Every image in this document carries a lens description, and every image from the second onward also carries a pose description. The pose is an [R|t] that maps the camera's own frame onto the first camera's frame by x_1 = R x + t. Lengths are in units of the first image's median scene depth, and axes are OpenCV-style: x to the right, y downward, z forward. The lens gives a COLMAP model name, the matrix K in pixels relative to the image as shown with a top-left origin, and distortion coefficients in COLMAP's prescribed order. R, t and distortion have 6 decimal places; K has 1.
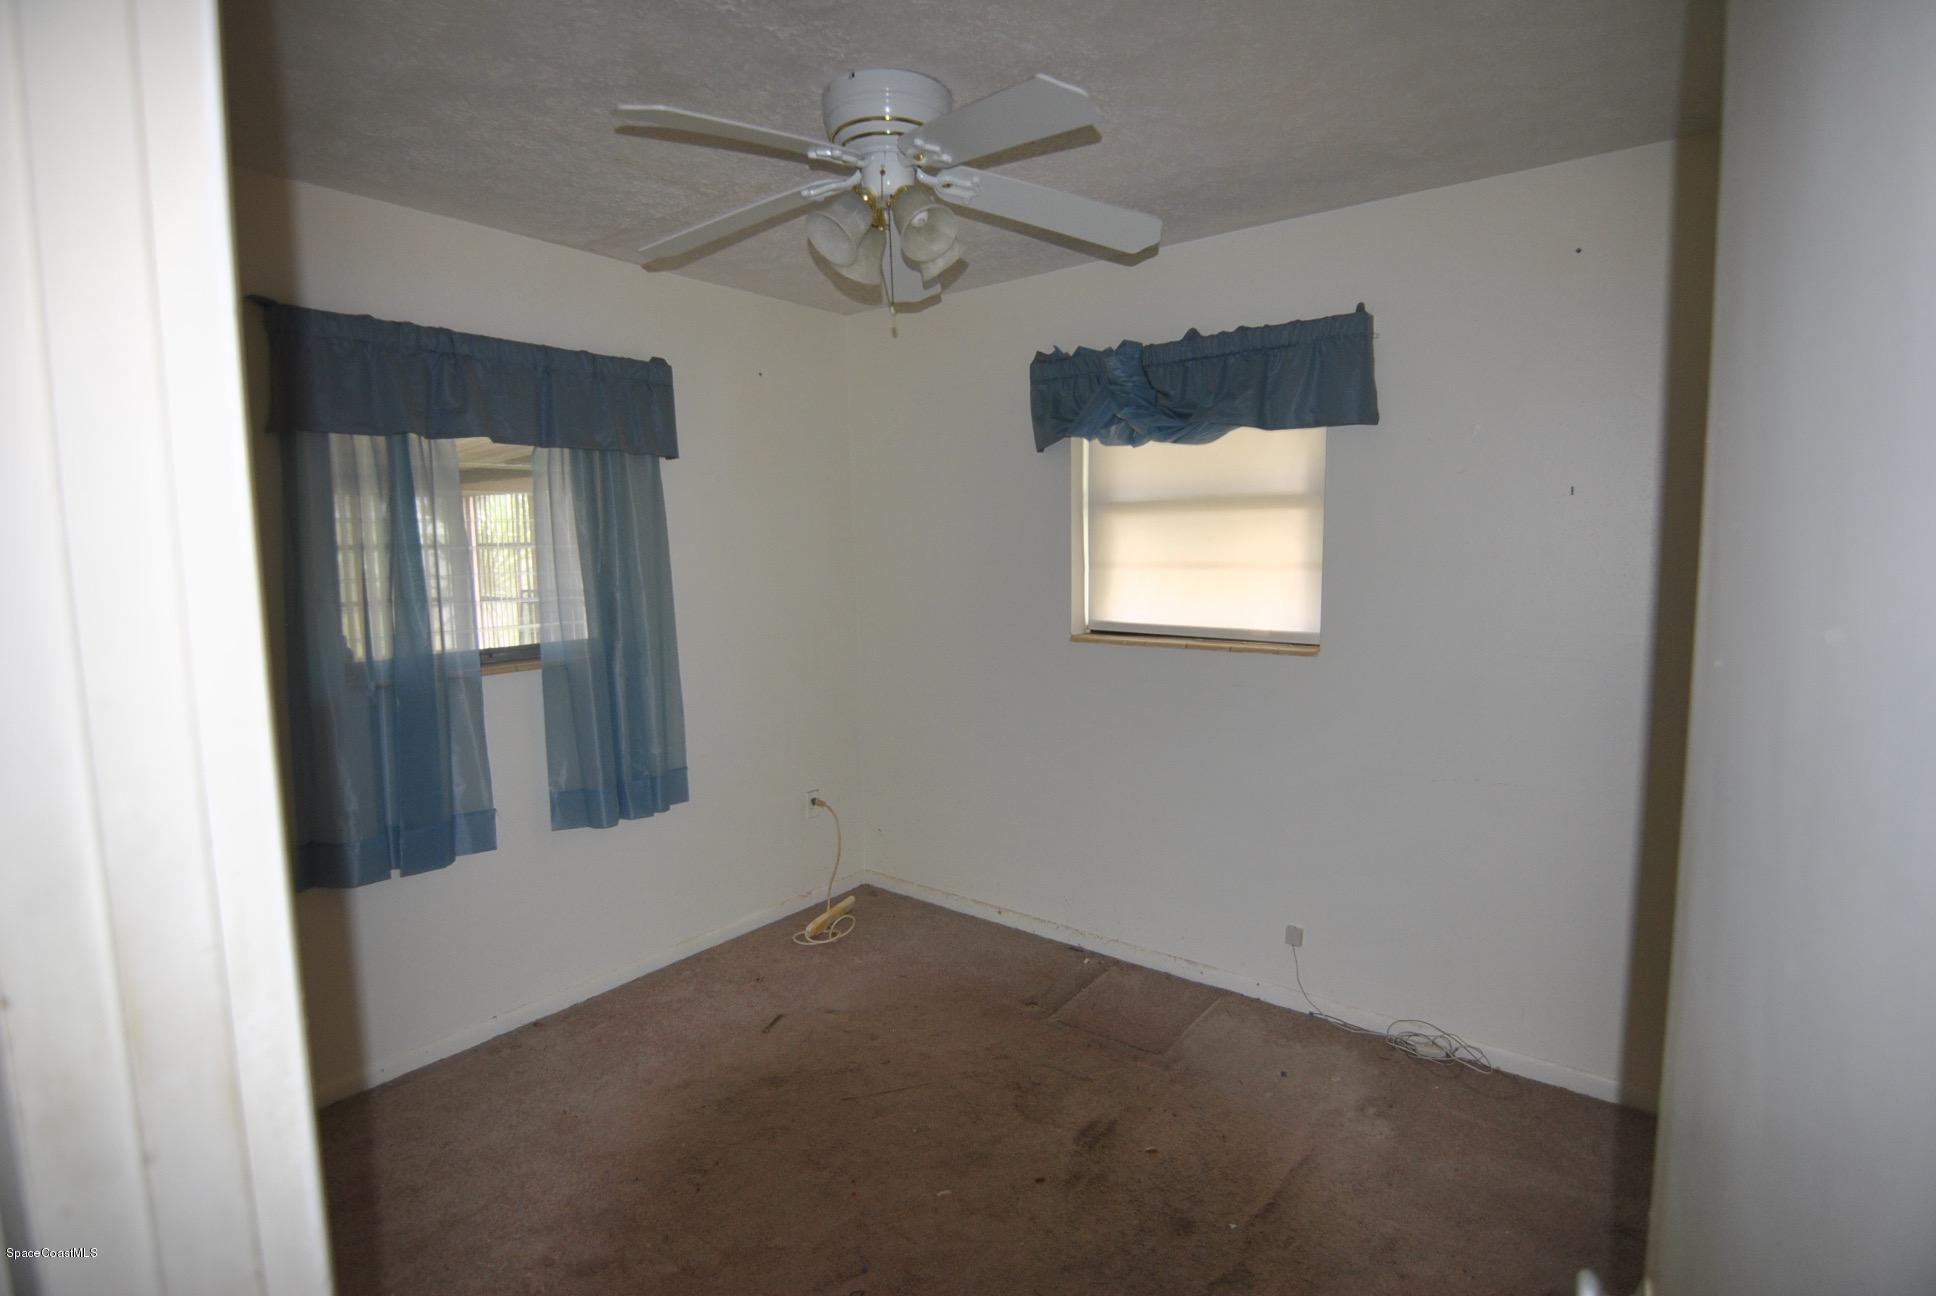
lens RADIAL K [[943.9, 0, 974.5], [0, 943.9, 641.6], [0, 0, 1]] dist [0.001982, -0.018663]
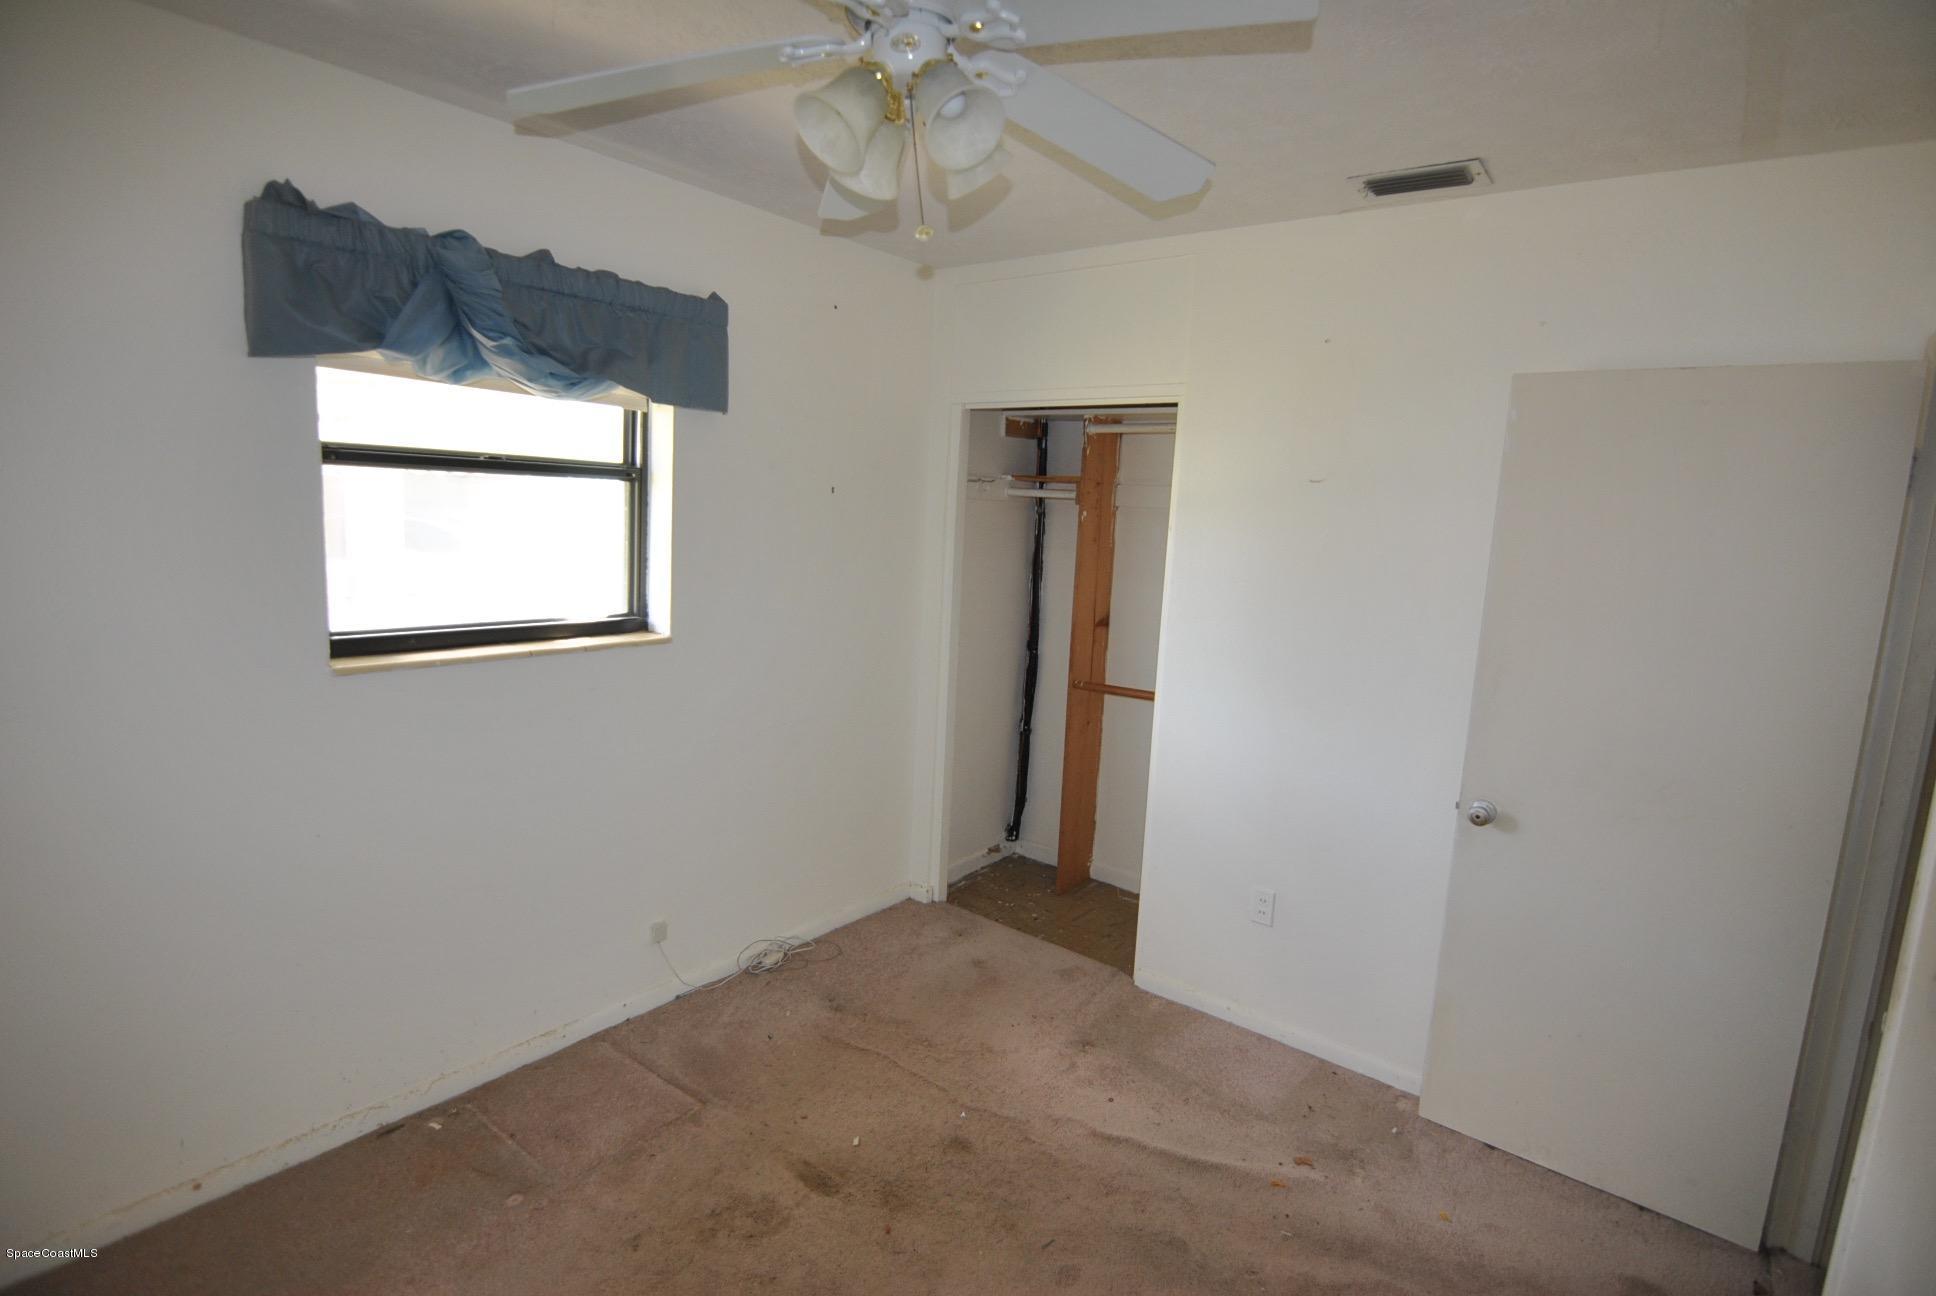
lens RADIAL K [[943.9, 0, 974.5], [0, 943.9, 641.6], [0, 0, 1]] dist [0.001982, -0.018663]
pose [[0.009640, -0.138422, 0.990326, -0.584701], [0.052421, 0.989081, 0.137738, -0.100803], [-0.998579, 0.050587, 0.016791, 0.654233]]
